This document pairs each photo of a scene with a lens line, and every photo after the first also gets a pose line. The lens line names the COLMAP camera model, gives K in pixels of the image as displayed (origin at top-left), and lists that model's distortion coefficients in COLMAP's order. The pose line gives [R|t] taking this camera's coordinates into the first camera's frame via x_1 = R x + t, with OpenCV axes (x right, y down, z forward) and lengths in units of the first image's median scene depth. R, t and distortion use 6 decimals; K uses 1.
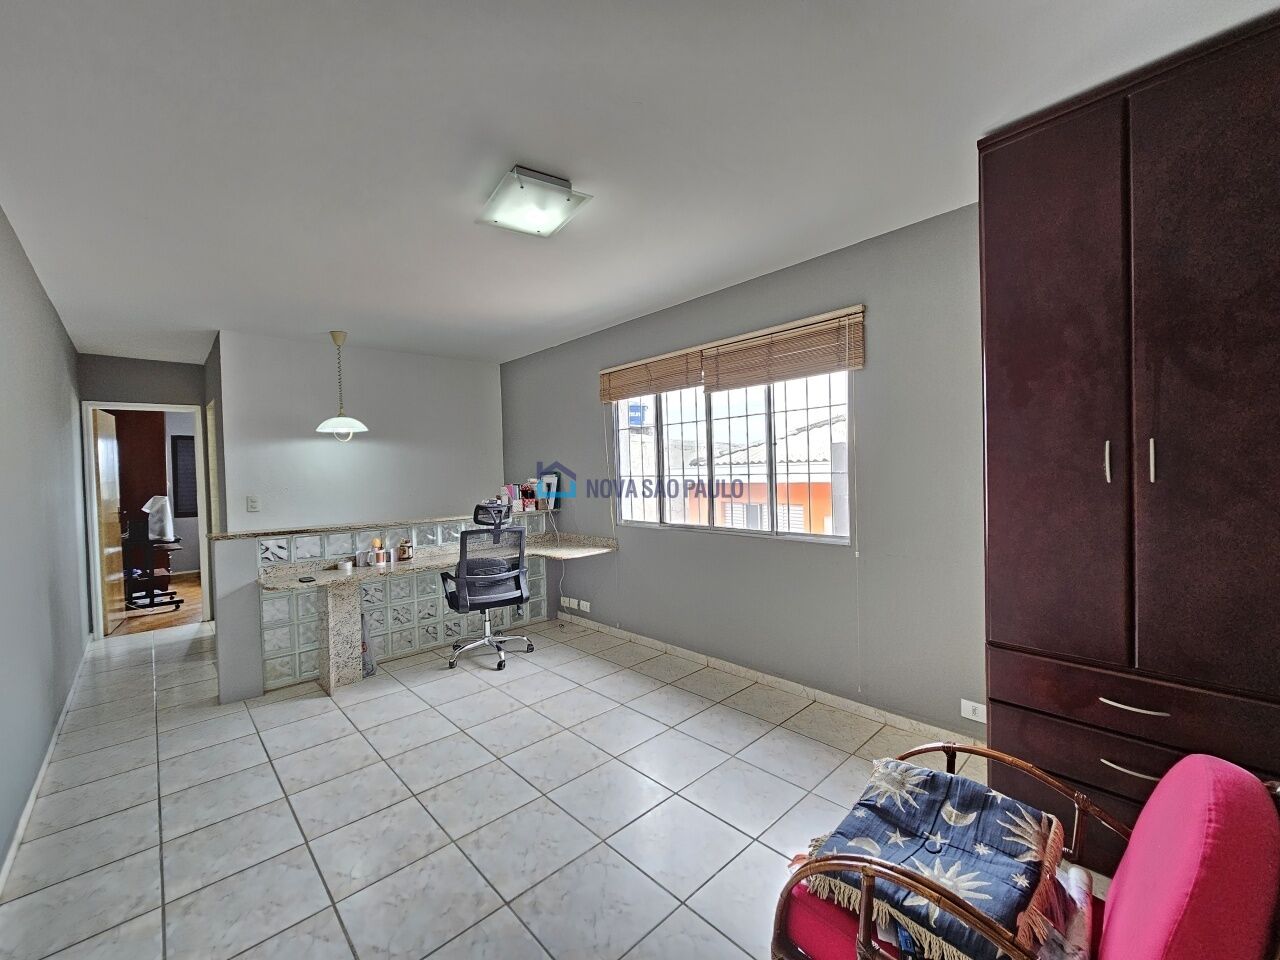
lens RADIAL K [[518.1, 0, 642.7], [0, 518.1, 480.2], [0, 0, 1]] dist [-0.000513, 0.000161]
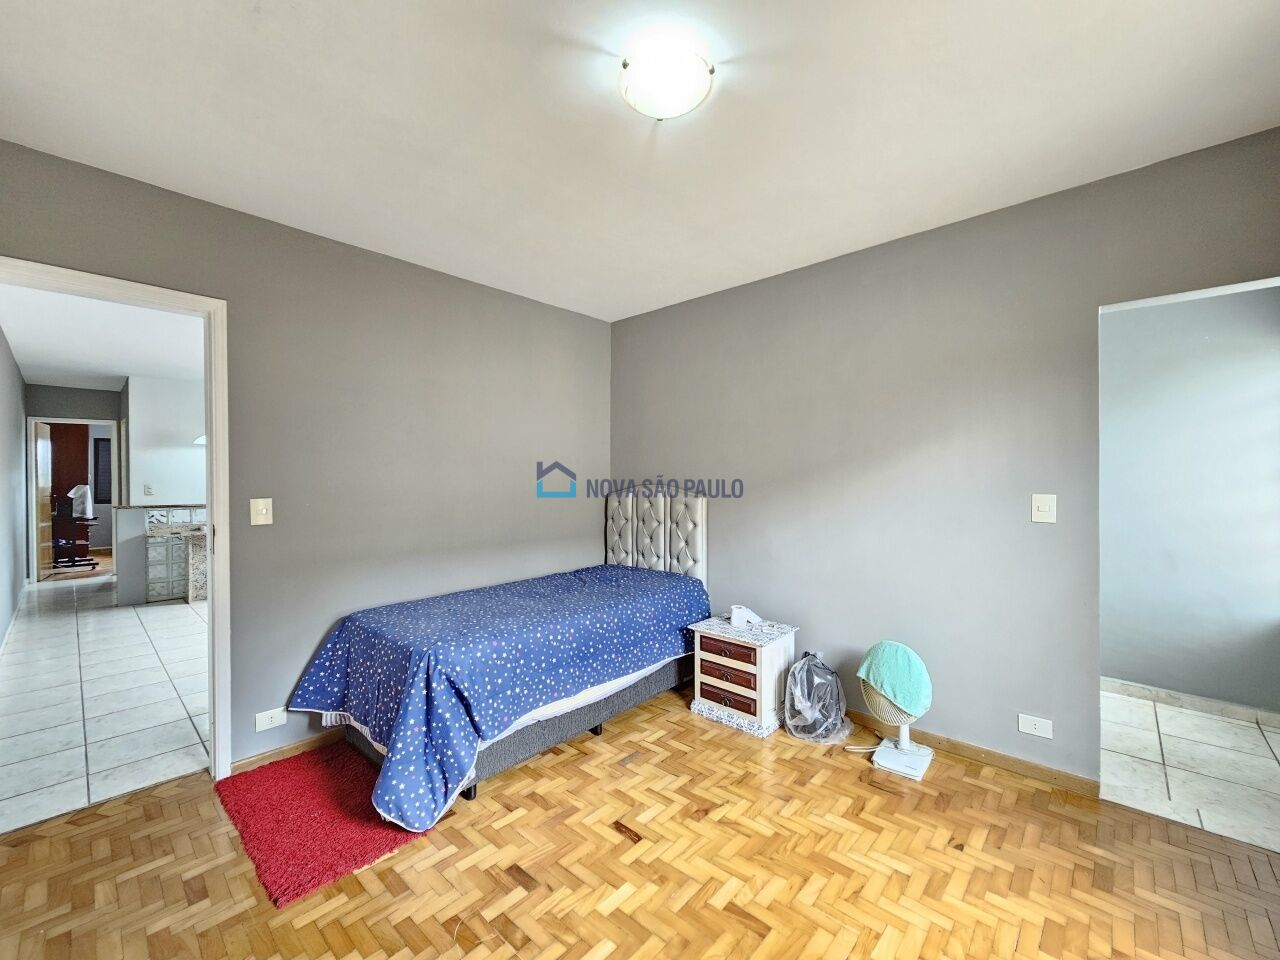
lens RADIAL K [[518.1, 0, 633.9], [0, 518.1, 477.2], [0, 0, 1]] dist [-0.000513, 0.000161]
pose [[0.997541, 0.018895, 0.067493, 0.435148], [-0.017821, 0.999705, -0.016481, 0.006595], [-0.067785, 0.015238, 0.997584, -0.471887]]
